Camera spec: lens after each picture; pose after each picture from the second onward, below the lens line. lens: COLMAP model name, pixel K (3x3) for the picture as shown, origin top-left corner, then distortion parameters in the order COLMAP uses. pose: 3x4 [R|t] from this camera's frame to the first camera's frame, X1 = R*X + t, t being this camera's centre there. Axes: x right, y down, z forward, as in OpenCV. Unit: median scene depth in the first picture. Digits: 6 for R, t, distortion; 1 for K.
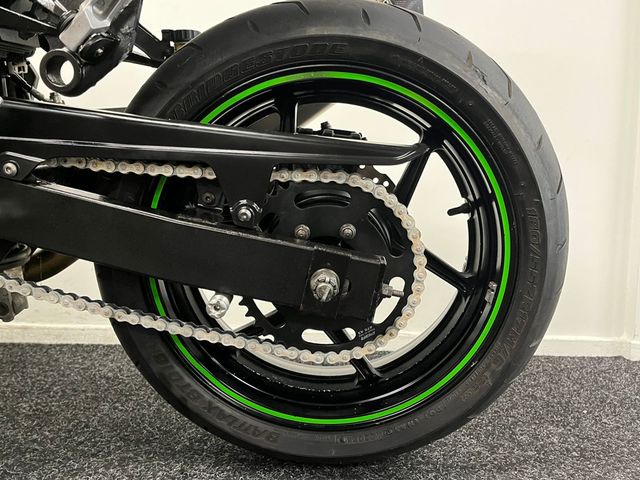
lens RADIAL K [[528.7, 0, 318.3], [0, 528.7, 243.3], [0, 0, 1]] dist [0.057424, -0.076508]
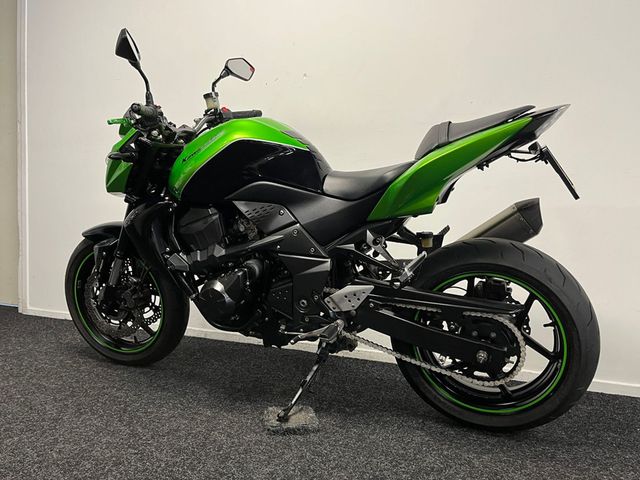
lens RADIAL K [[528.7, 0, 322.5], [0, 528.7, 238.4], [0, 0, 1]] dist [0.057424, -0.076508]
pose [[0.938239, 0.025971, -0.345012, 0.144403], [-0.033977, 0.999275, -0.017180, -0.384576], [0.344316, 0.027841, 0.938441, -1.577349]]
